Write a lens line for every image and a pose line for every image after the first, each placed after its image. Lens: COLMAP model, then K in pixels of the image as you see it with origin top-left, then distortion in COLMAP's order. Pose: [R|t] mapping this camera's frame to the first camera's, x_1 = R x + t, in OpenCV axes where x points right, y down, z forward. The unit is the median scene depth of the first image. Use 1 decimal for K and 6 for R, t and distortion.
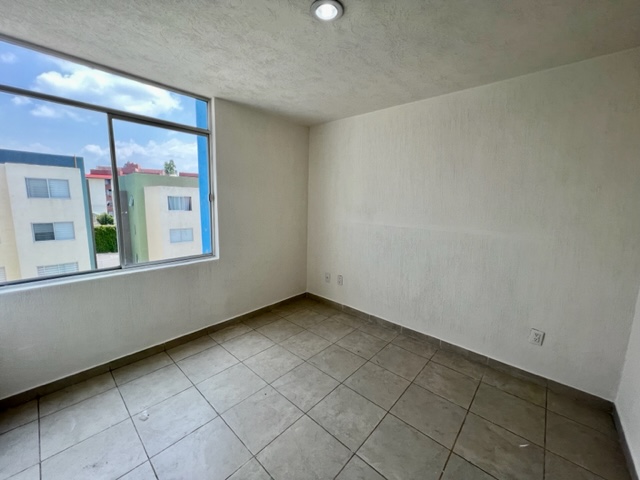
lens RADIAL K [[255.4, 0, 320.0], [0, 255.4, 240.0], [0, 0, 1]] dist [0.001002, 0.000568]
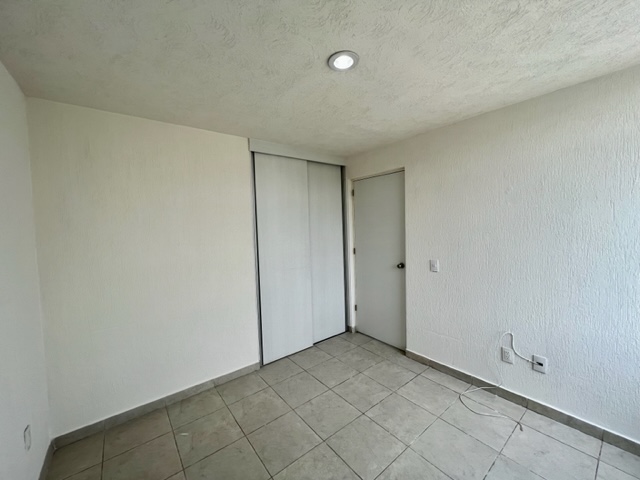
lens RADIAL K [[255.4, 0, 320.0], [0, 255.4, 240.0], [0, 0, 1]] dist [0.001002, 0.000568]
pose [[-0.987390, -0.004019, 0.158255, -0.031654], [0.028911, 0.978288, 0.205224, -0.318140], [-0.155643, 0.207211, -0.965836, 1.795384]]
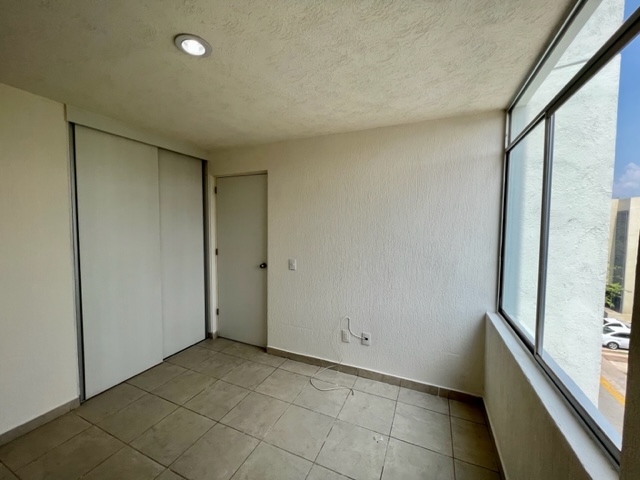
lens RADIAL K [[255.4, 0, 320.0], [0, 255.4, 240.0], [0, 0, 1]] dist [0.001002, 0.000568]
pose [[-0.949600, -0.014337, -0.313137, -0.112800], [-0.077521, 0.978665, 0.190276, -0.320311], [0.303728, 0.204961, -0.930452, 1.812133]]
